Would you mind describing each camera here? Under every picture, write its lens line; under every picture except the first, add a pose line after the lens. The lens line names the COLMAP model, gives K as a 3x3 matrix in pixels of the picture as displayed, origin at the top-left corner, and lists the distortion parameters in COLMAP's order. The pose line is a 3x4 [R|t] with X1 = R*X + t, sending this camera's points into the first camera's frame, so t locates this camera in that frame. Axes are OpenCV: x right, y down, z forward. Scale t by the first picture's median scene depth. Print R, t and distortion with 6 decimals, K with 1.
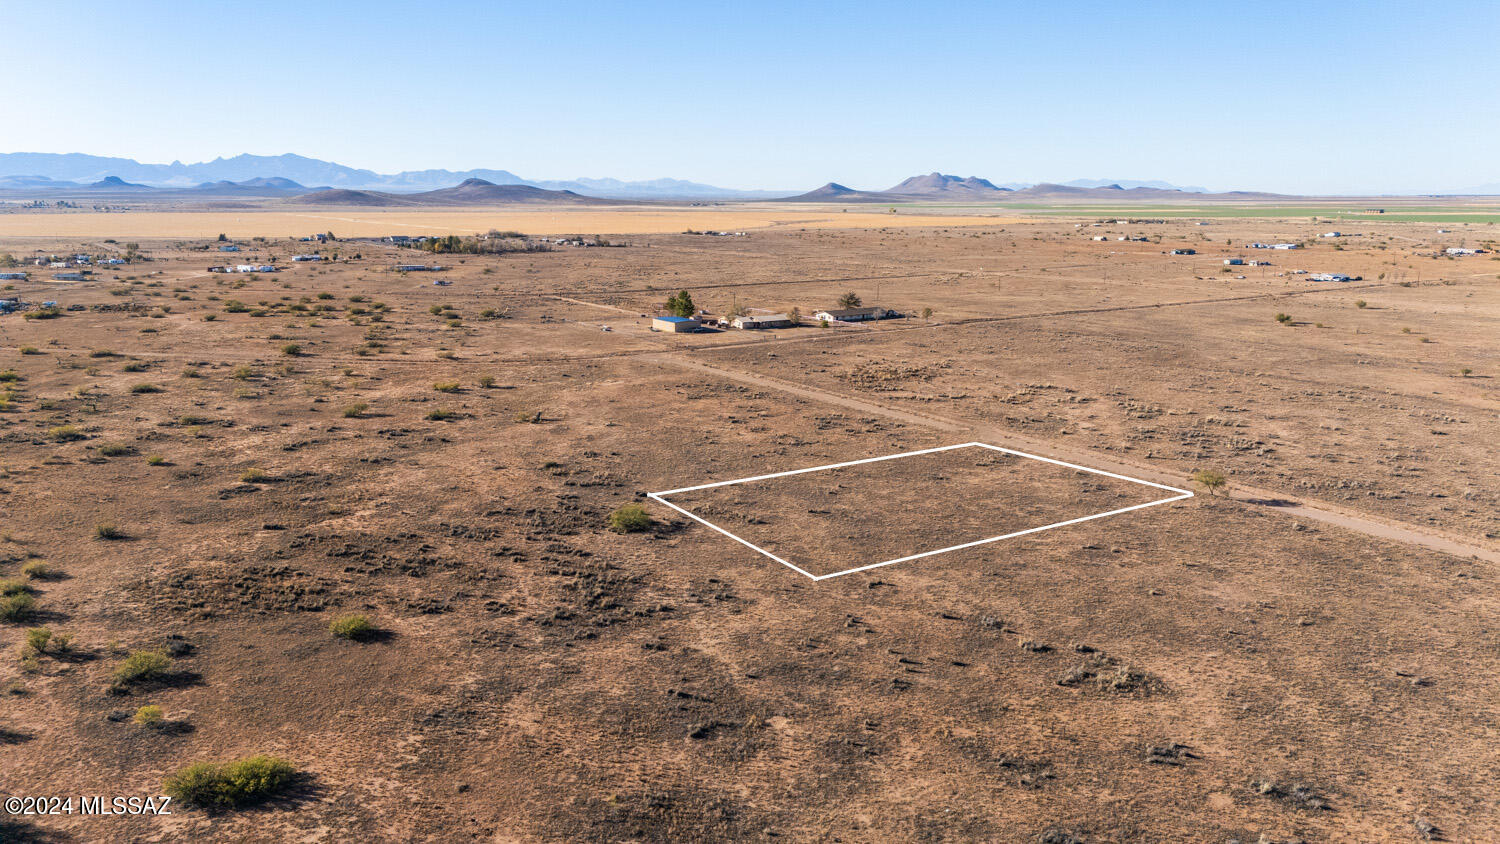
lens RADIAL K [[1097.7, 0, 750.9], [0, 1097.7, 404.0], [0, 0, 1]] dist [0.076099, -0.069832]
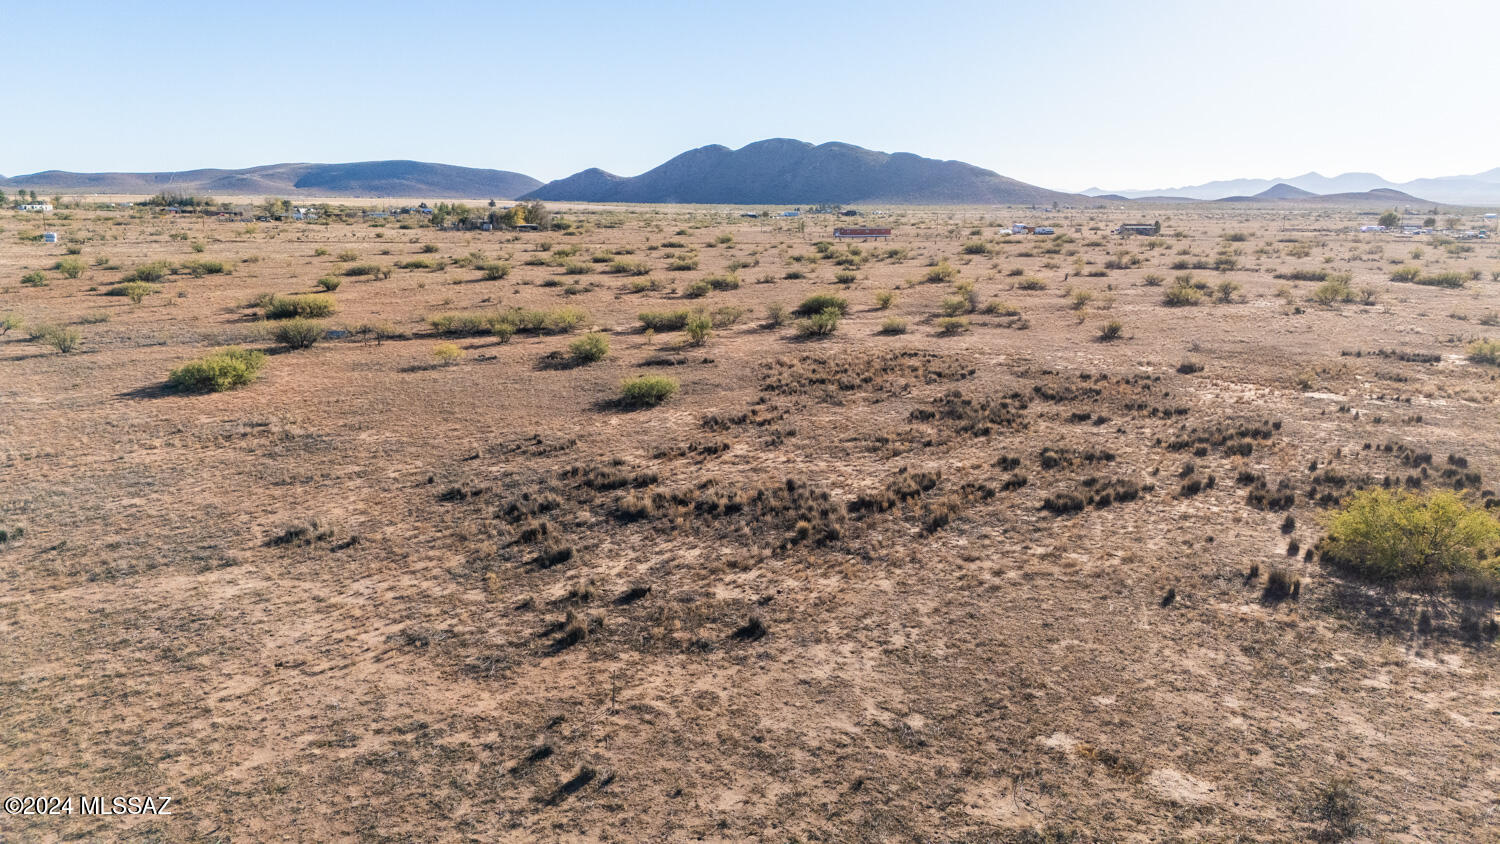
lens RADIAL K [[1097.7, 0, 750.9], [0, 1097.7, 404.0], [0, 0, 1]] dist [0.076099, -0.069832]
pose [[-0.215963, 0.176824, -0.960257, 0.177464], [-0.193226, 0.956275, 0.219548, 0.046510], [0.957091, 0.232961, -0.172353, 0.894021]]
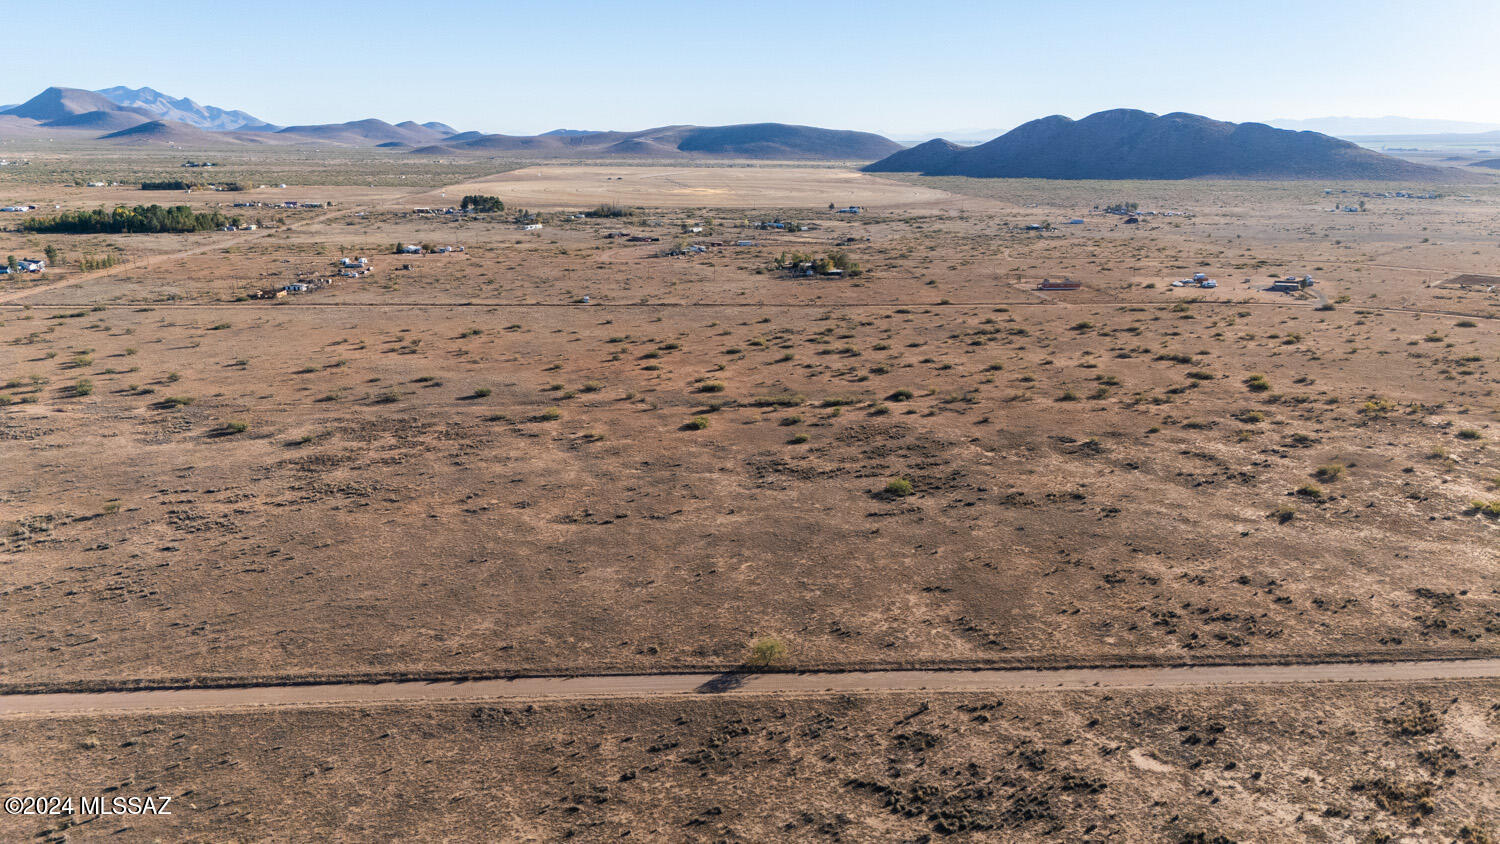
lens RADIAL K [[1097.7, 0, 750.9], [0, 1097.7, 404.0], [0, 0, 1]] dist [0.076099, -0.069832]
pose [[-0.509185, 0.199604, -0.837191, 1.314043], [-0.170294, 0.930137, 0.325339, -0.488661], [0.843641, 0.308227, -0.439621, 1.492628]]
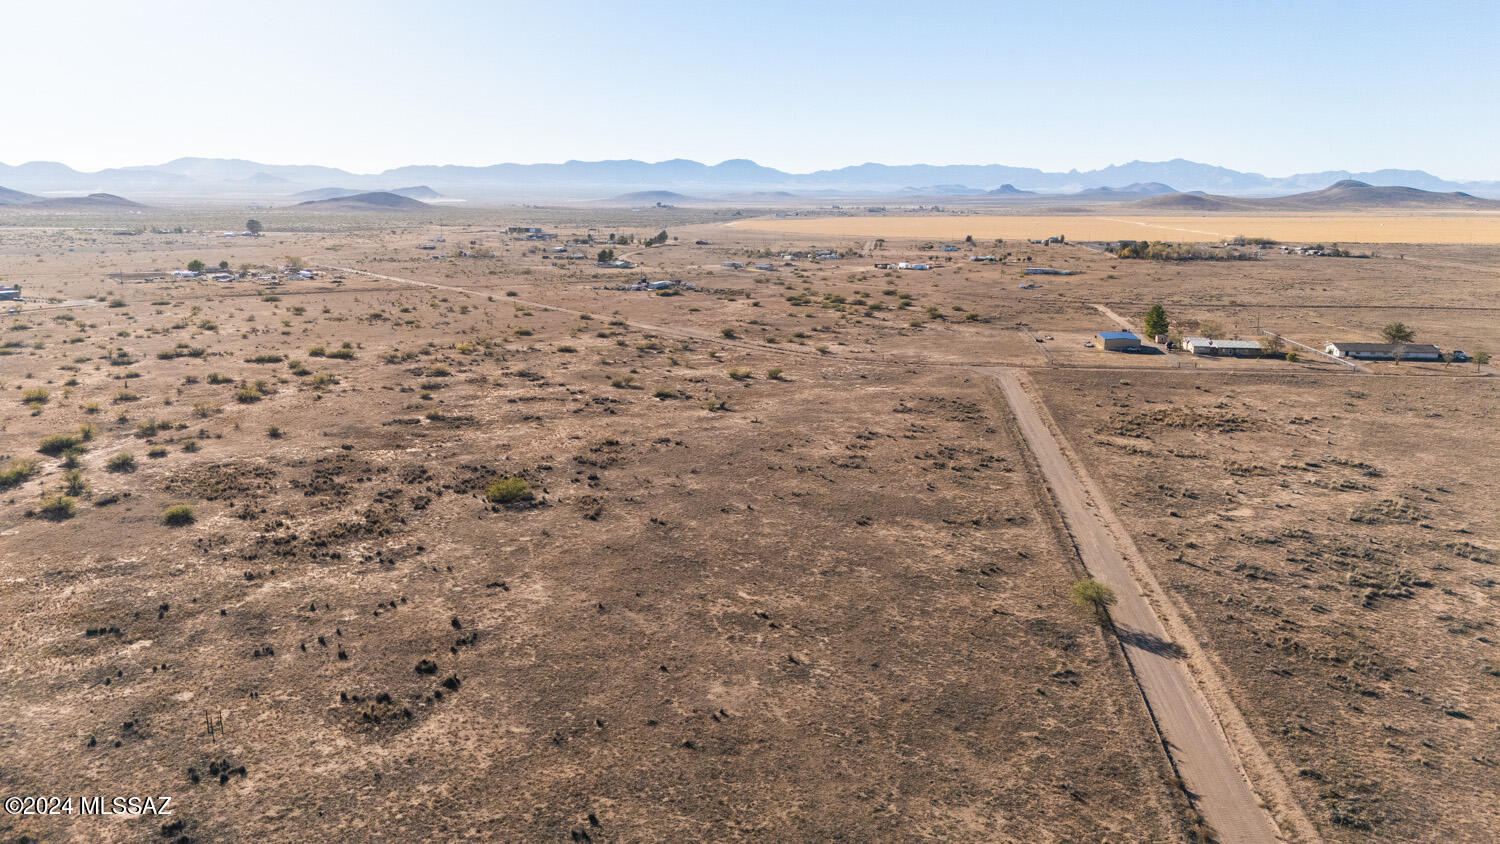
lens RADIAL K [[1097.7, 0, 750.9], [0, 1097.7, 404.0], [0, 0, 1]] dist [0.076099, -0.069832]
pose [[0.732999, 0.127377, -0.668198, 0.795388], [-0.130032, 0.990435, 0.046162, -0.063289], [0.667686, 0.053050, 0.742550, 0.345504]]
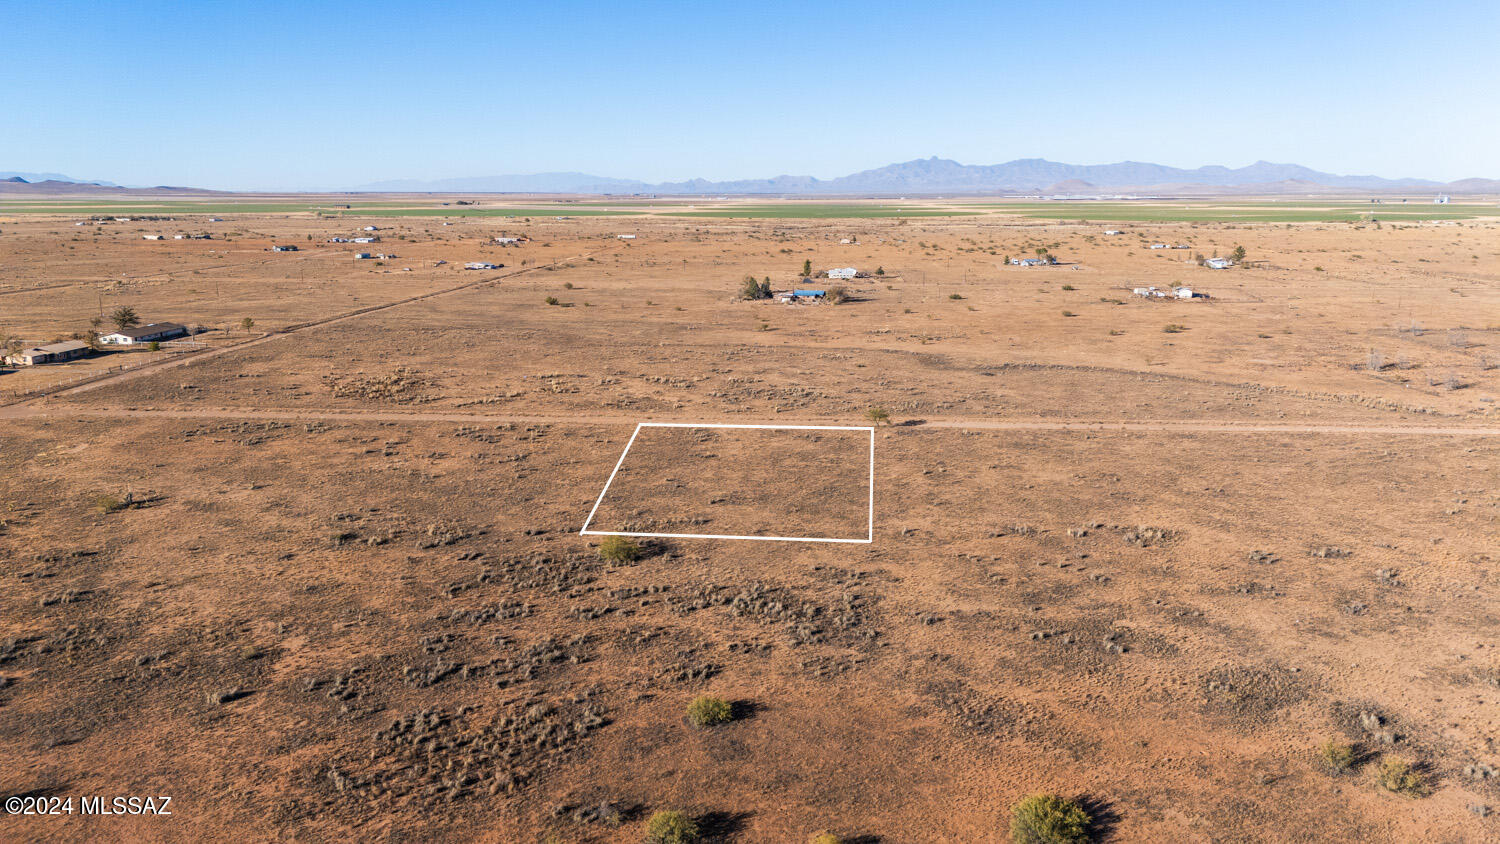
lens RADIAL K [[1097.7, 0, 750.9], [0, 1097.7, 404.0], [0, 0, 1]] dist [0.076099, -0.069832]
pose [[0.629617, -0.150615, 0.762166, -0.720918], [0.147717, 0.986340, 0.072889, -0.064609], [-0.762733, 0.066693, 0.643265, 0.325380]]
